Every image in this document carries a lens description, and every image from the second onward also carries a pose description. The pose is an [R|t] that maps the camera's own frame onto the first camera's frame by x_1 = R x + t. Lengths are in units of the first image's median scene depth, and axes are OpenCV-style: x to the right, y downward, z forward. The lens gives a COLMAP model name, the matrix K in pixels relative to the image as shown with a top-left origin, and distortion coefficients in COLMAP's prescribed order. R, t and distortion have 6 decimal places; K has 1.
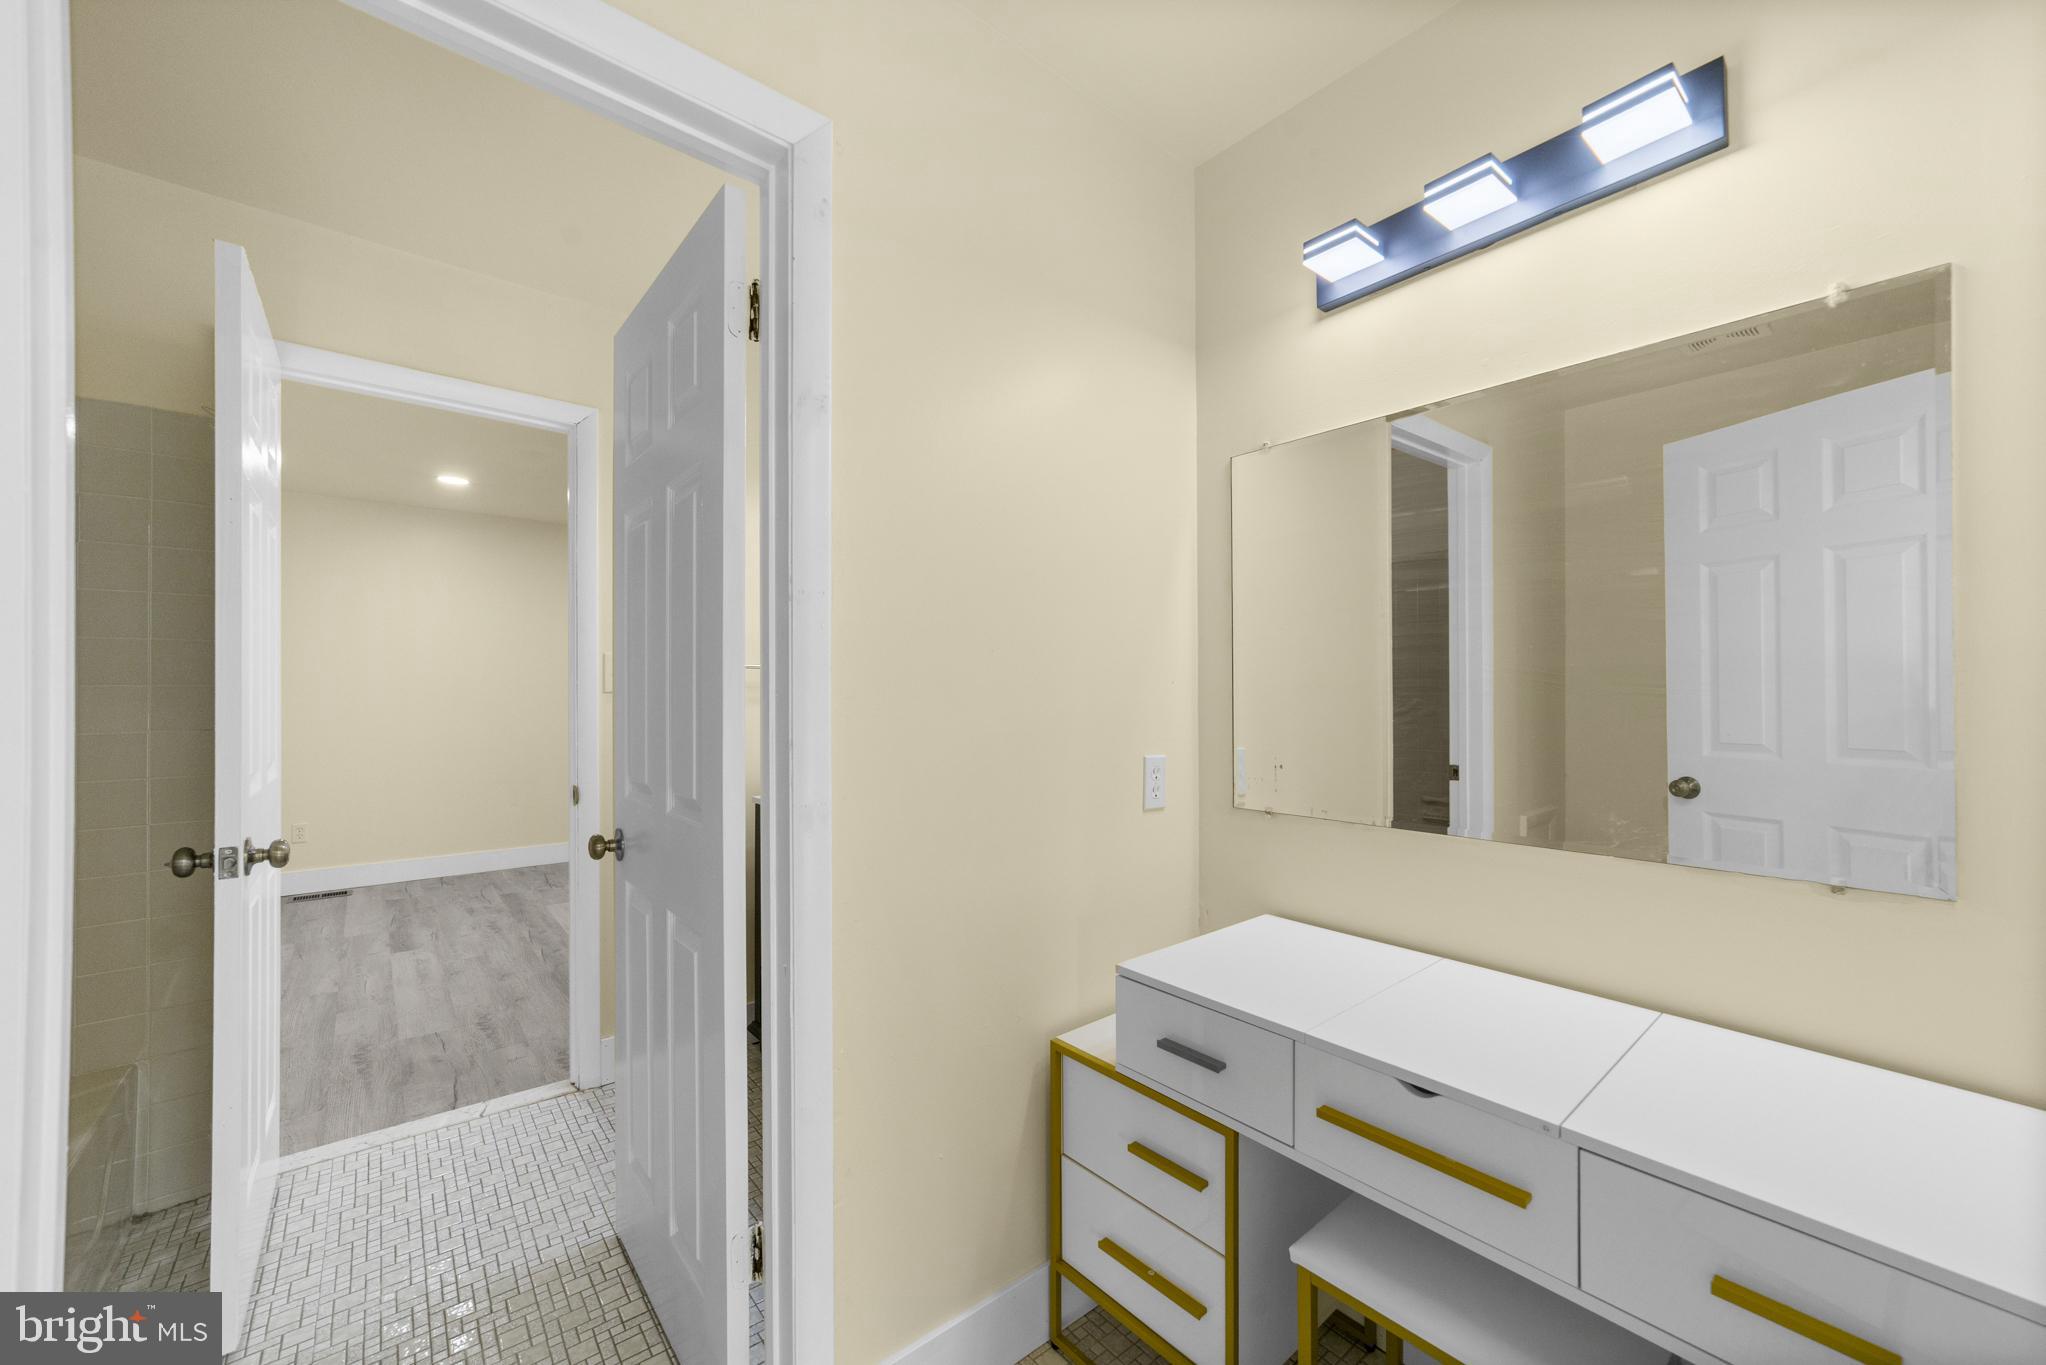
lens RADIAL K [[798.5, 0, 1027.0], [0, 798.5, 687.7], [0, 0, 1]] dist [-0.007492, 0.000774]
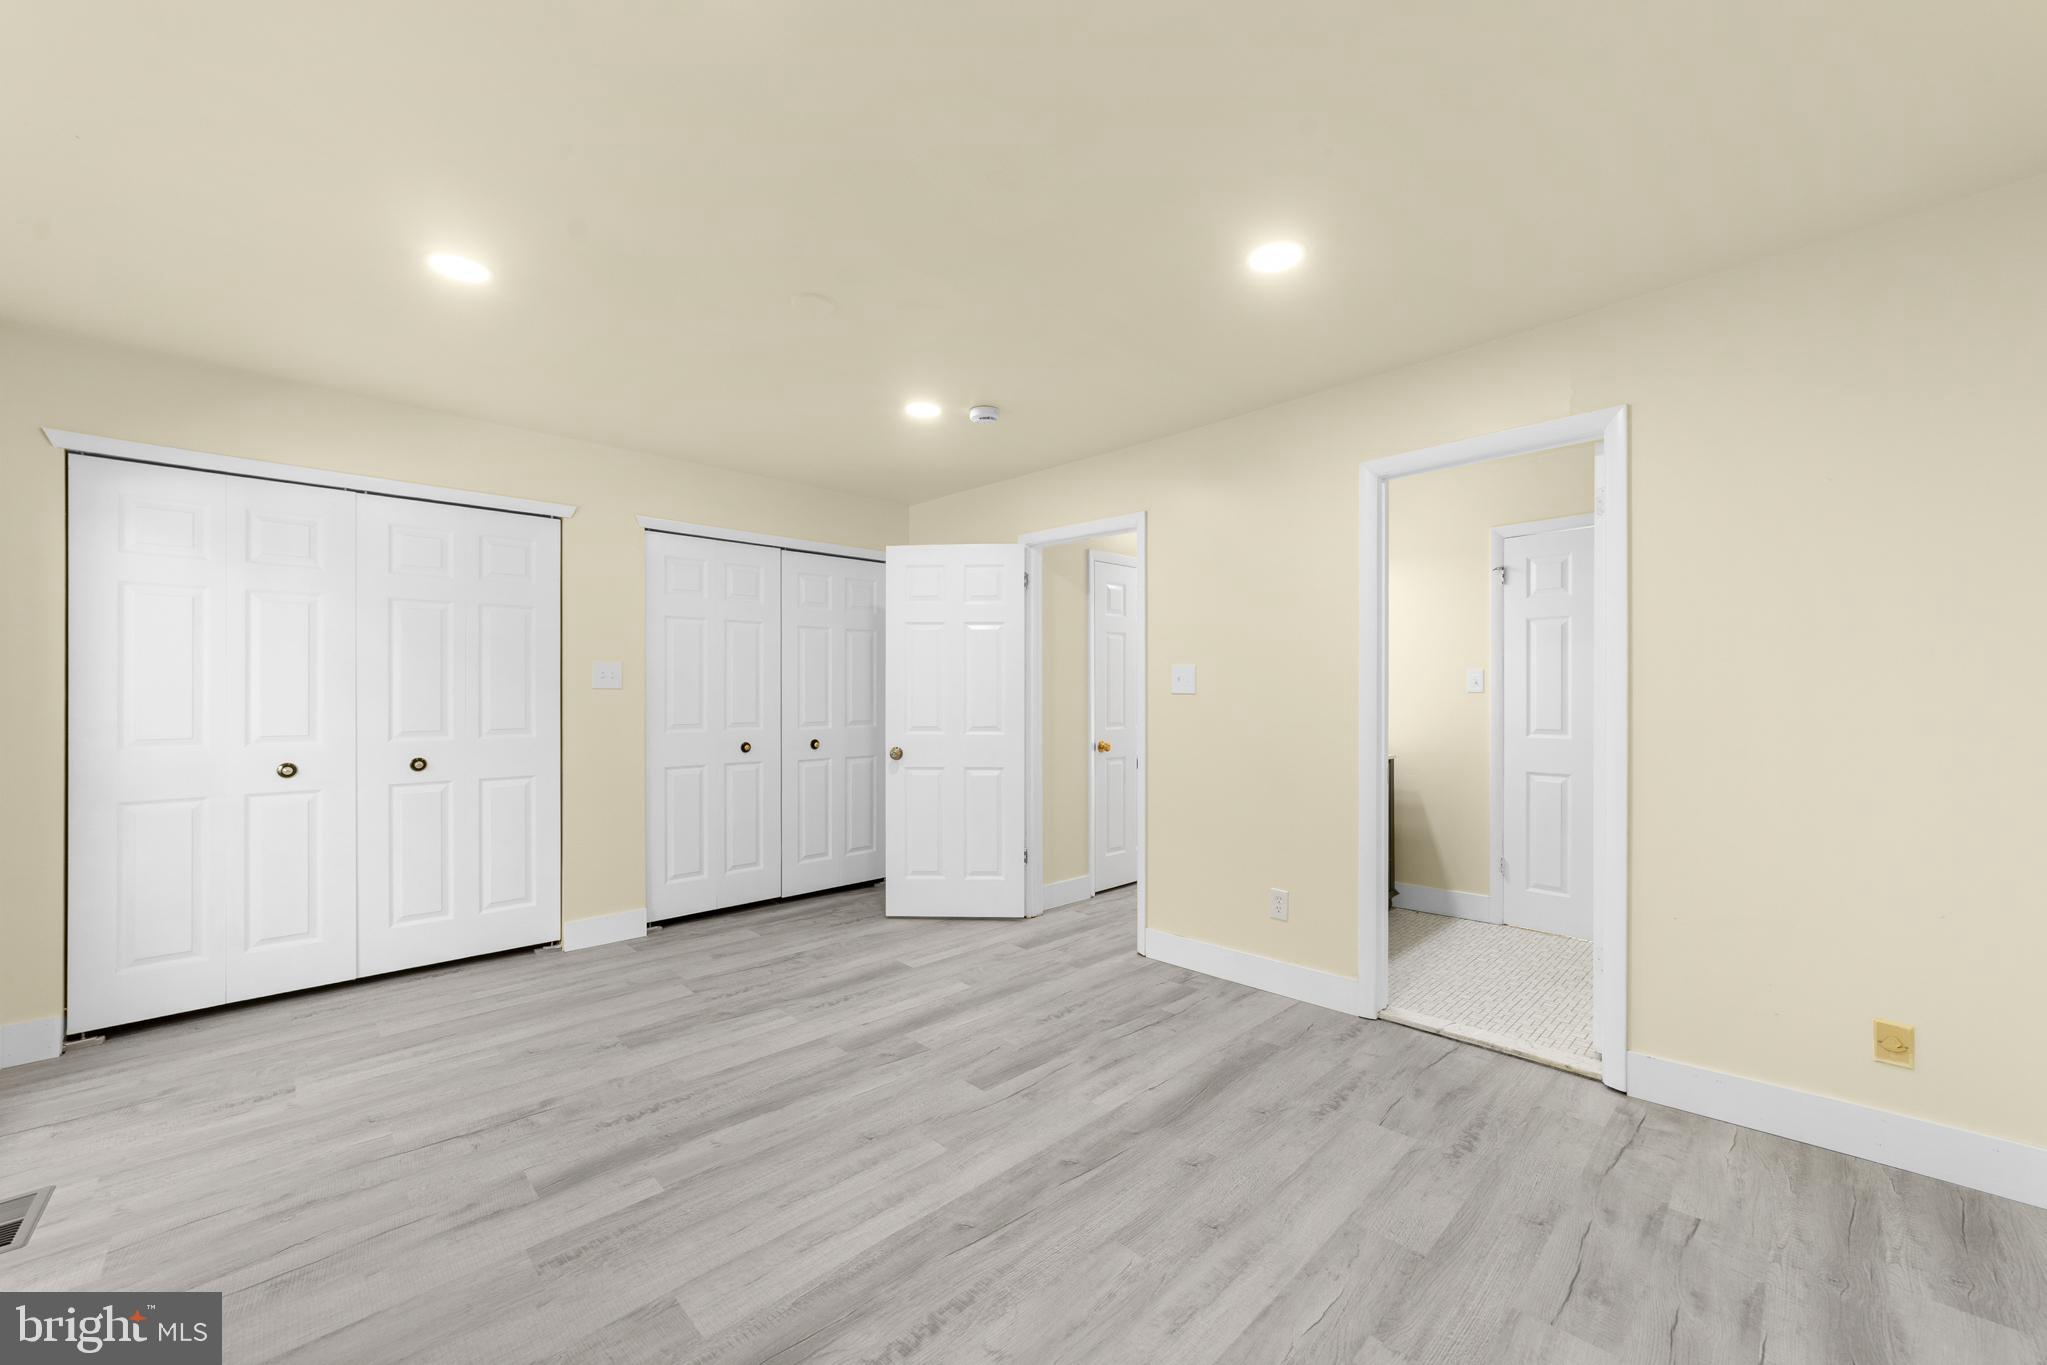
lens RADIAL K [[798.9, 0, 1033.5], [0, 798.9, 687.9], [0, 0, 1]] dist [-0.007492, 0.000774]
pose [[-0.094027, 0.005037, 0.995557, -1.513013], [-0.008555, 0.999946, -0.005867, 0.005317], [-0.995533, -0.009068, -0.093979, 1.429605]]
